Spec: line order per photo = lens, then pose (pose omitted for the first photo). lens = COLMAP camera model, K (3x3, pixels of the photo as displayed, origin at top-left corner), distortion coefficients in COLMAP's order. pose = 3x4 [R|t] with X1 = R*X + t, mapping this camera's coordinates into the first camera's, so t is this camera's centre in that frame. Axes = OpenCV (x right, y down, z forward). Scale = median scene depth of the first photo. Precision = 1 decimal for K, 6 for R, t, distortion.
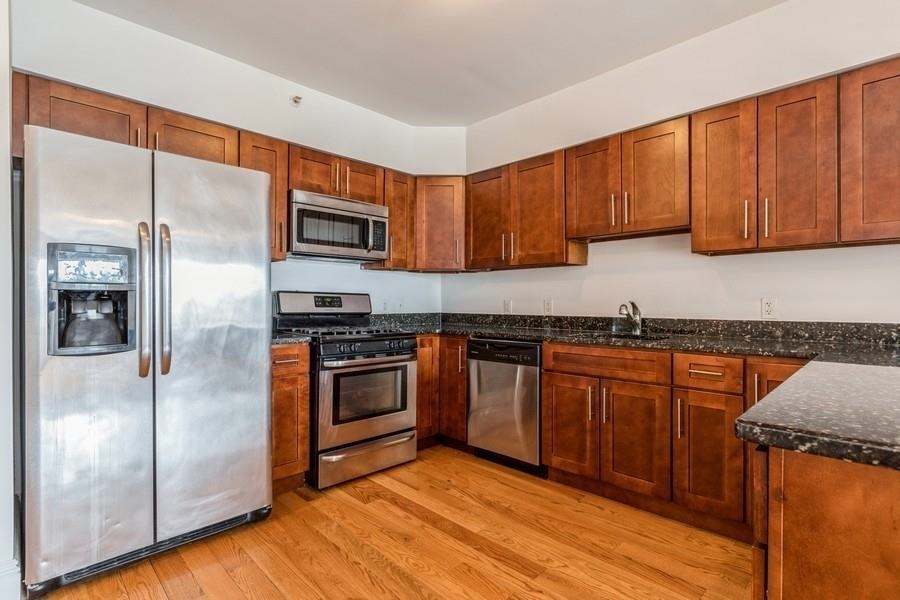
lens RADIAL K [[440.8, 0, 448.6], [0, 440.8, 300.8], [0, 0, 1]] dist [0.000464, -0.000521]
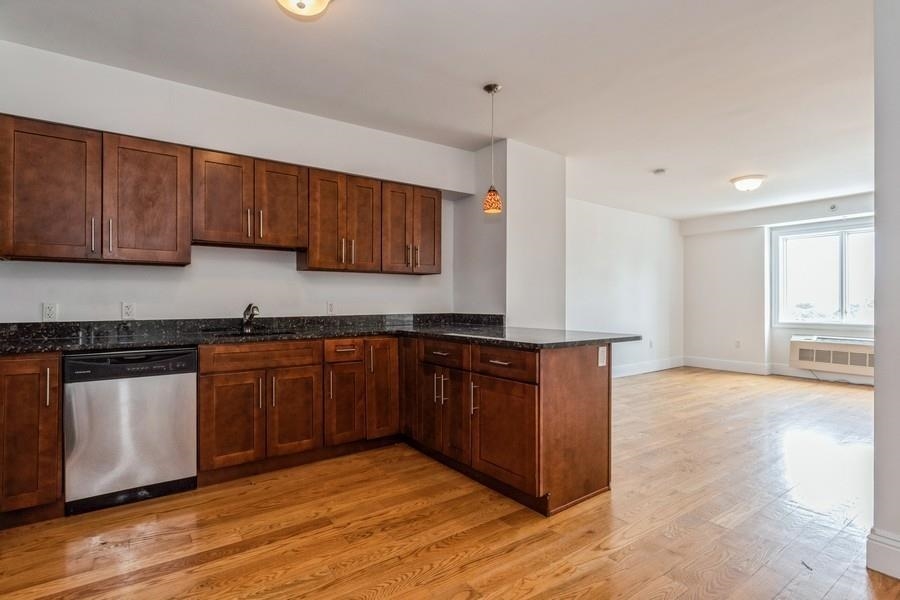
lens RADIAL K [[440.8, 0, 444.2], [0, 440.8, 301.2], [0, 0, 1]] dist [0.000464, -0.000521]
pose [[0.176874, 0.002104, 0.984231, -0.682138], [0.002078, 0.999995, -0.002511, -0.000797], [-0.984231, 0.002490, 0.176868, 0.318105]]
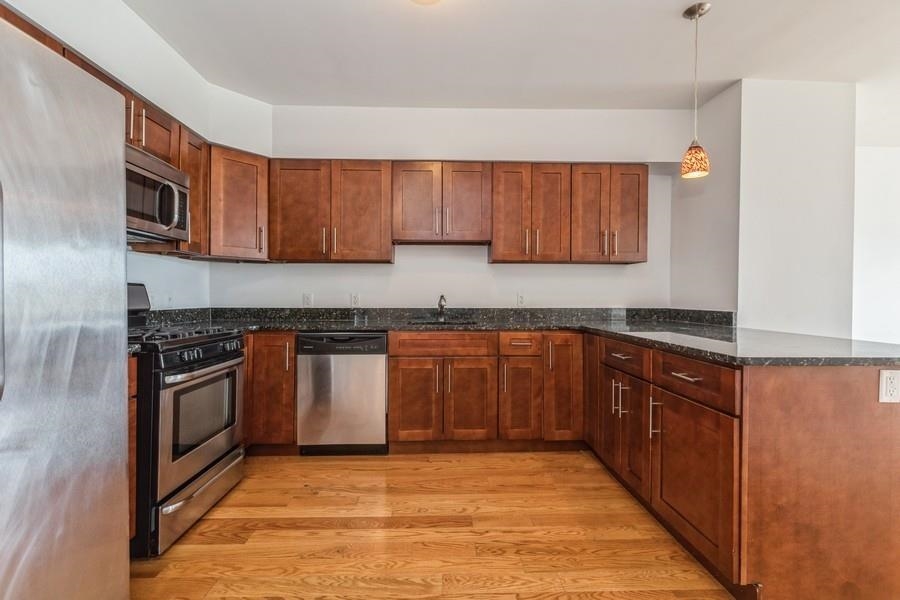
lens RADIAL K [[403.1, 0, 450.7], [0, 403.1, 297.4], [0, 0, 1]] dist [0.005137, -0.000864]
pose [[0.684070, -0.000466, 0.729416, -0.445941], [-0.004354, 0.999979, 0.004723, 0.002319], [-0.729403, -0.006407, 0.684054, 0.203412]]
